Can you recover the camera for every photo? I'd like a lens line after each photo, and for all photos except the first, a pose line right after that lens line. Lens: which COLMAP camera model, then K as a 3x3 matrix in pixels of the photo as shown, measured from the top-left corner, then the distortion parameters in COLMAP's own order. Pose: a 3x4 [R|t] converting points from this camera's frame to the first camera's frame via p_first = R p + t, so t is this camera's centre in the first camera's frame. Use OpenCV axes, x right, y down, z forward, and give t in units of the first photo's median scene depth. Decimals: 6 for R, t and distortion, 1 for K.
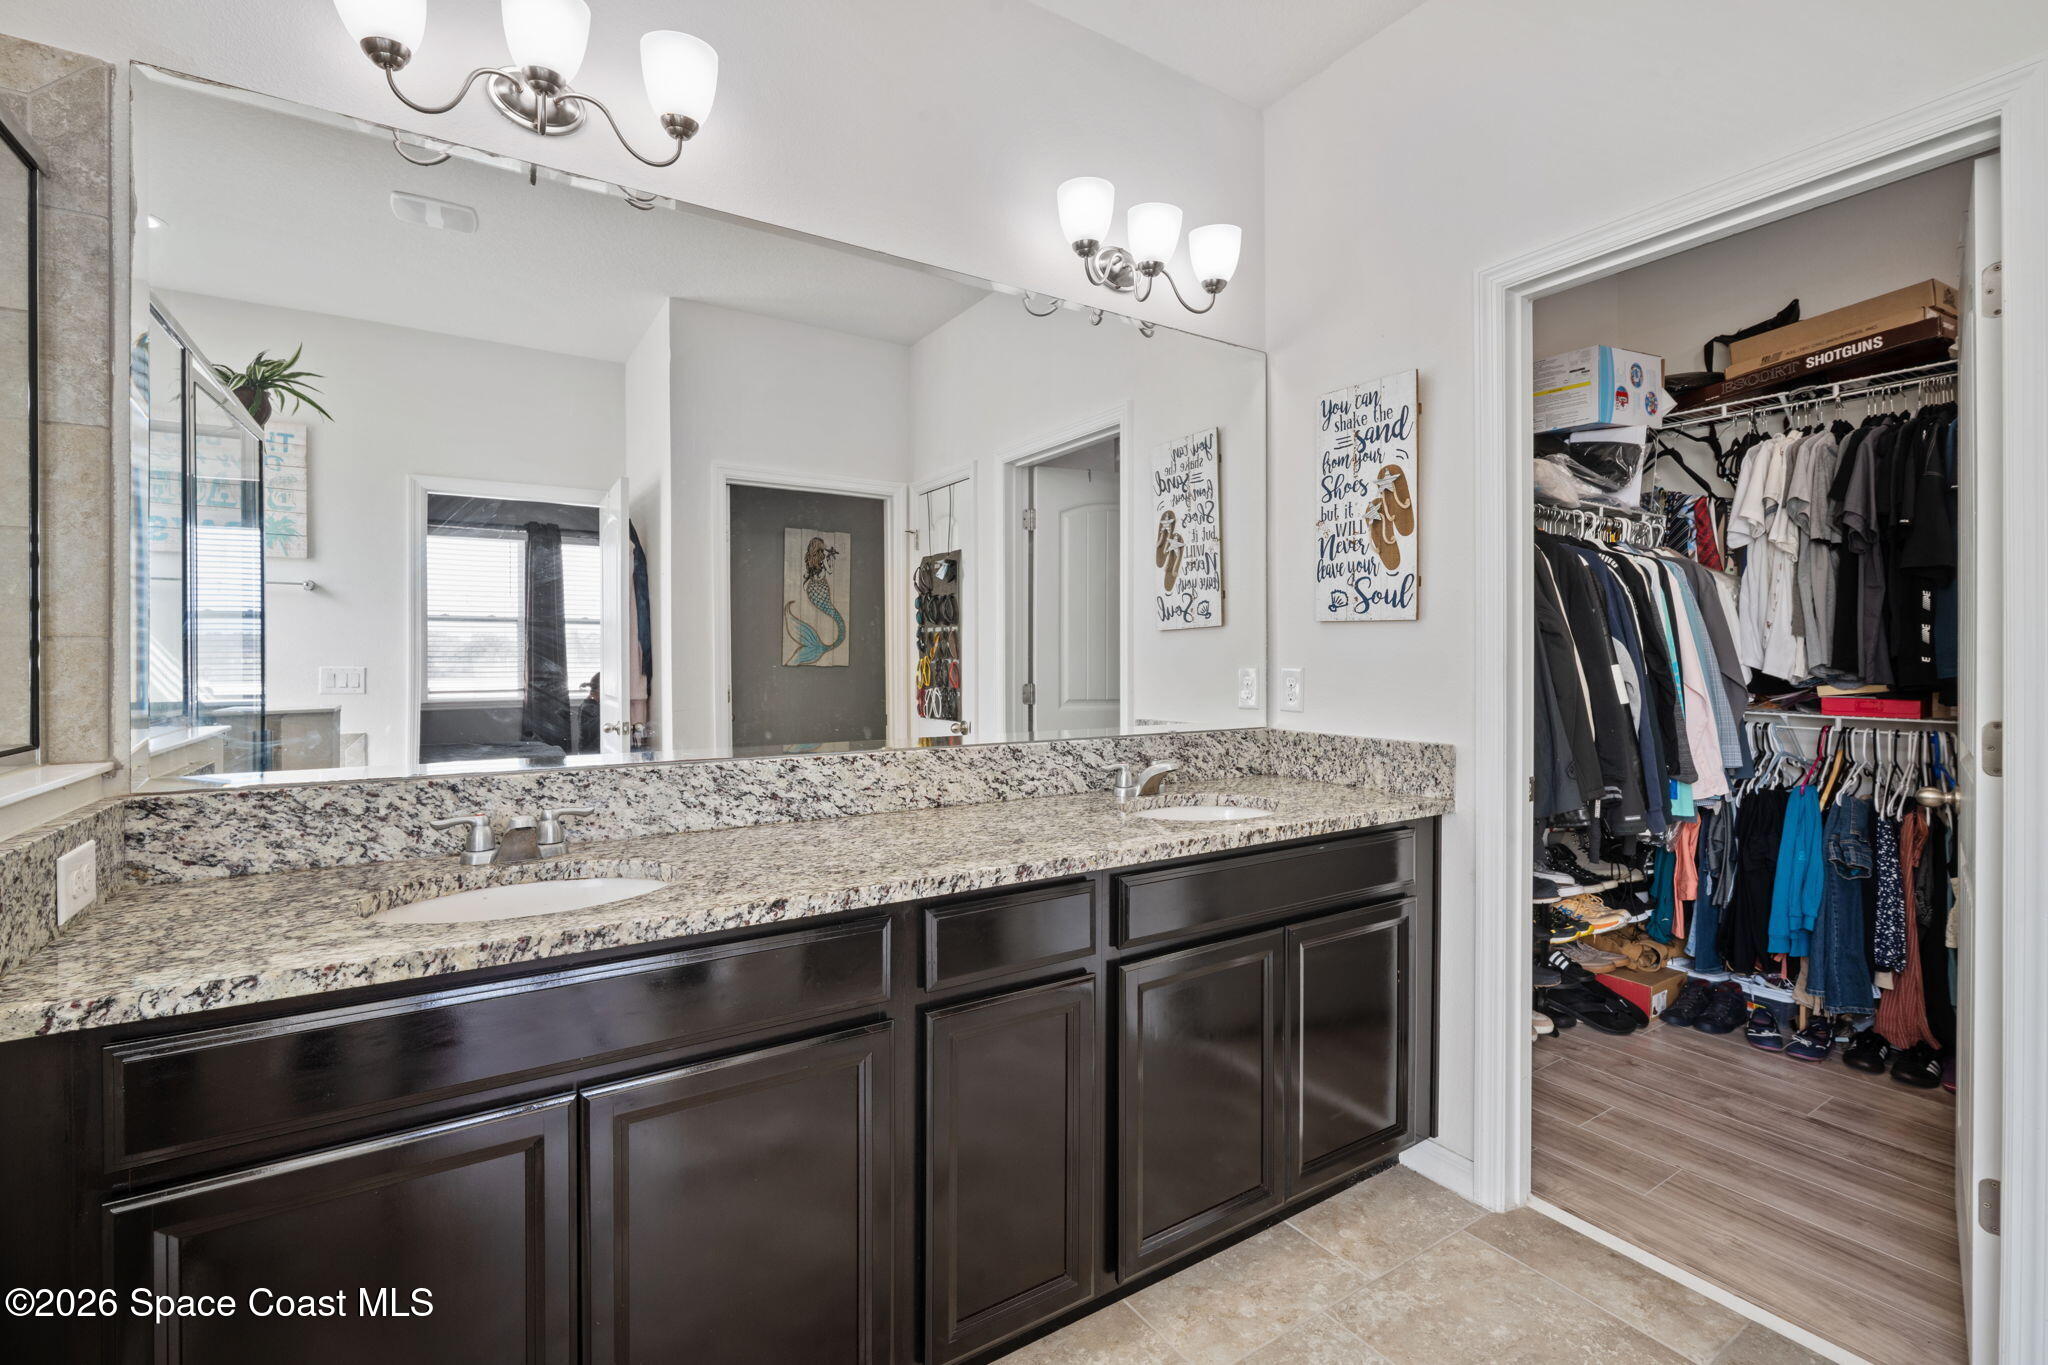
lens RADIAL K [[889.8, 0, 1016.6], [0, 889.8, 654.7], [0, 0, 1]] dist [-0.011818, 0.003011]
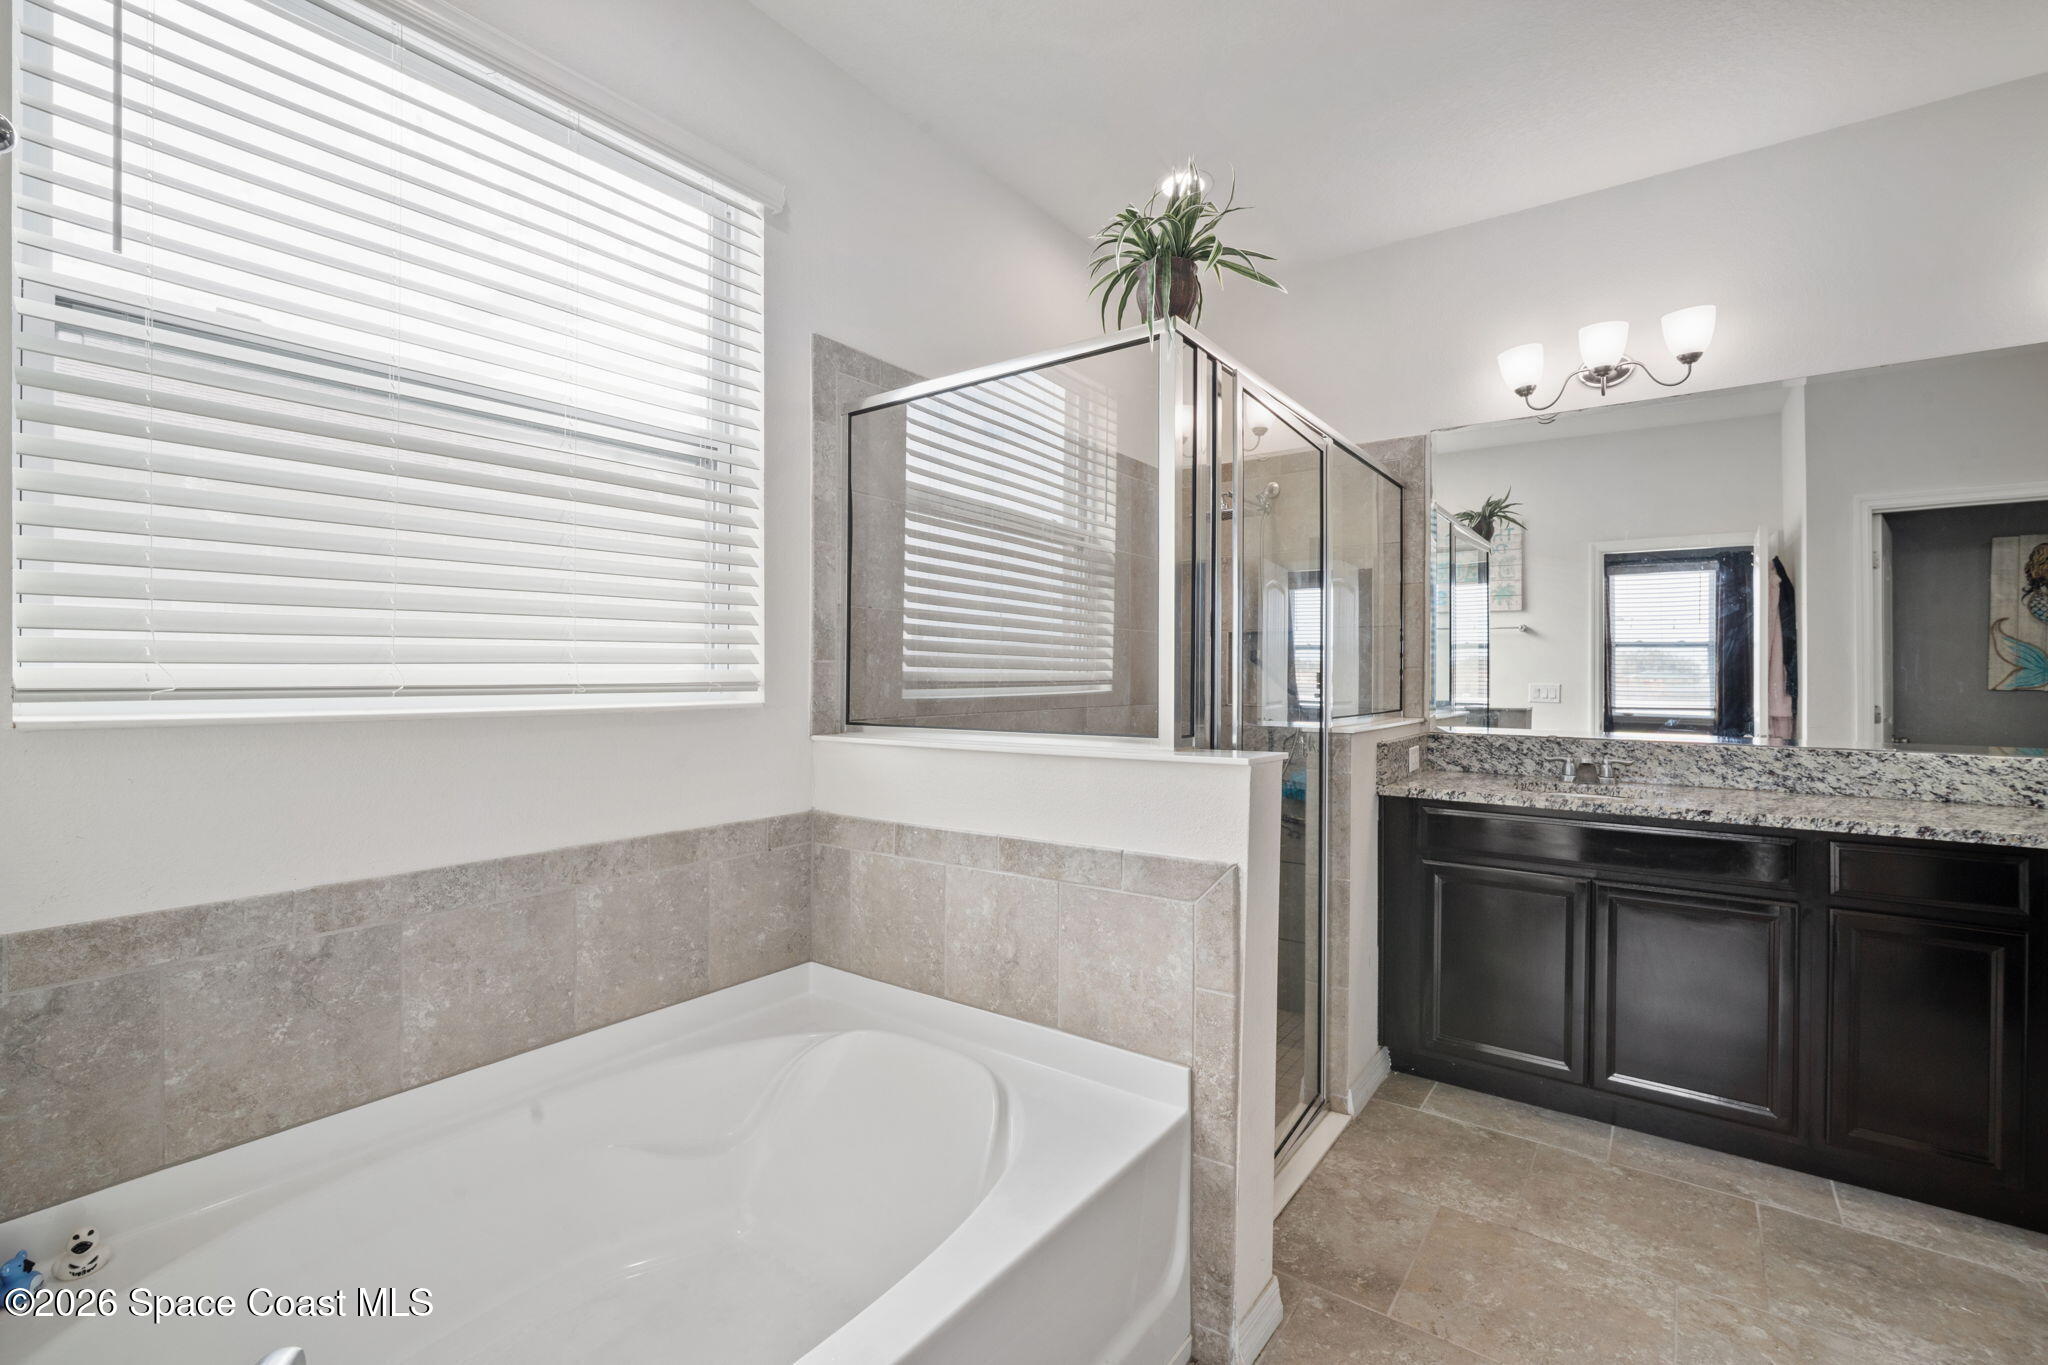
lens RADIAL K [[889.8, 0, 1024.3], [0, 889.8, 675.3], [0, 0, 1]] dist [-0.011818, 0.003011]
pose [[0.350309, 0.003643, -0.936627, 0.685851], [-0.005097, 0.999985, 0.001983, 0.002095], [0.936620, 0.004079, 0.350323, -0.692495]]
